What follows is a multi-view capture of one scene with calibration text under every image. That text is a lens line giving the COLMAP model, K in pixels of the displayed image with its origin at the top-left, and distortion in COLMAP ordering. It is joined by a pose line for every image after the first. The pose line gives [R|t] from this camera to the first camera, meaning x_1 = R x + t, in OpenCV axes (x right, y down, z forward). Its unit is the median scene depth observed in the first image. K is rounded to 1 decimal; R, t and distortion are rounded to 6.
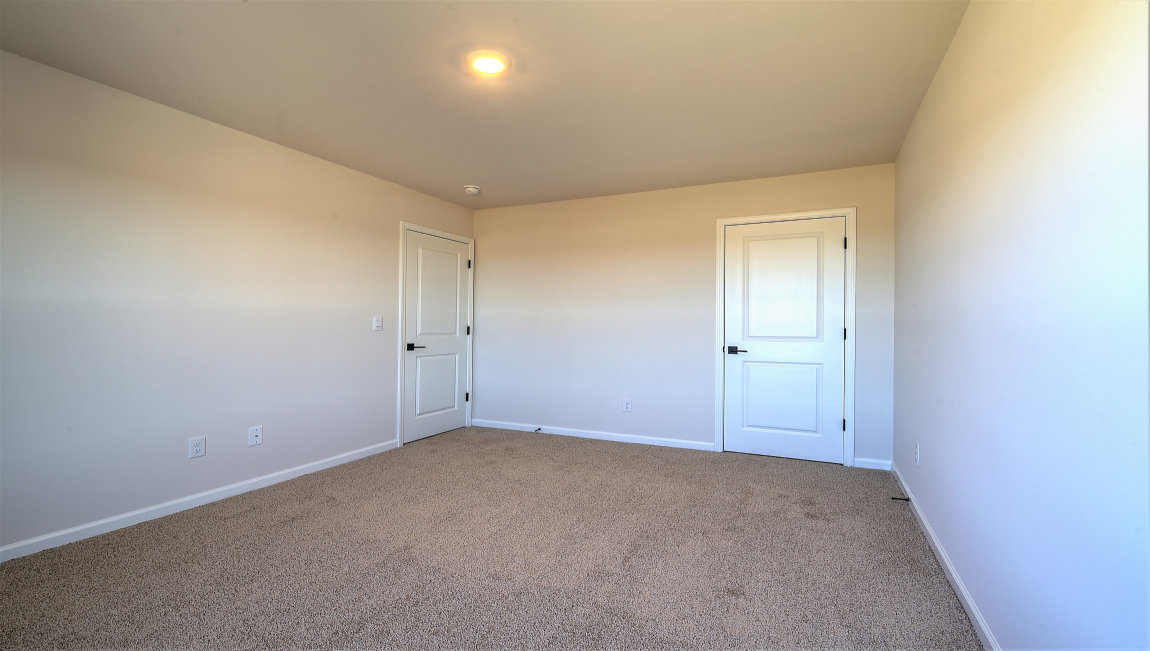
lens RADIAL K [[506.6, 0, 575.0], [0, 506.6, 325.5], [0, 0, 1]] dist [-0.000099, -0.002898]
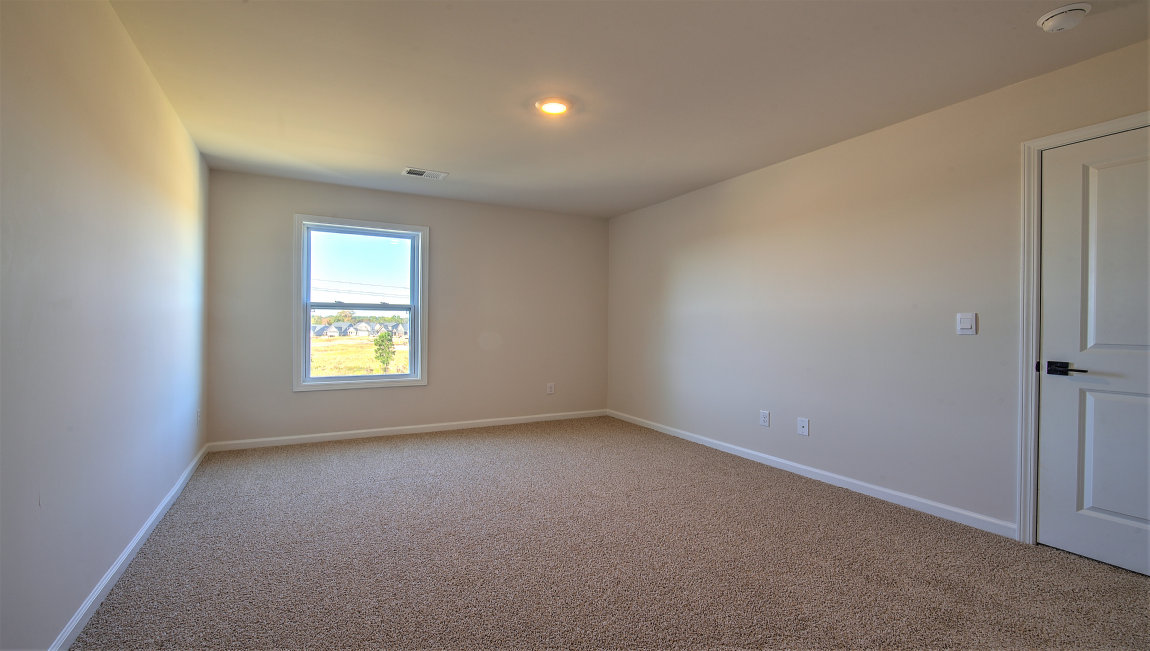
lens RADIAL K [[506.6, 0, 575.0], [0, 506.6, 325.5], [0, 0, 1]] dist [-0.000099, -0.002898]
pose [[-0.587718, -0.007268, -0.809033, 0.427865], [-0.014522, 0.999893, 0.001567, 0.004675], [0.808936, 0.012670, -0.587761, 0.971893]]
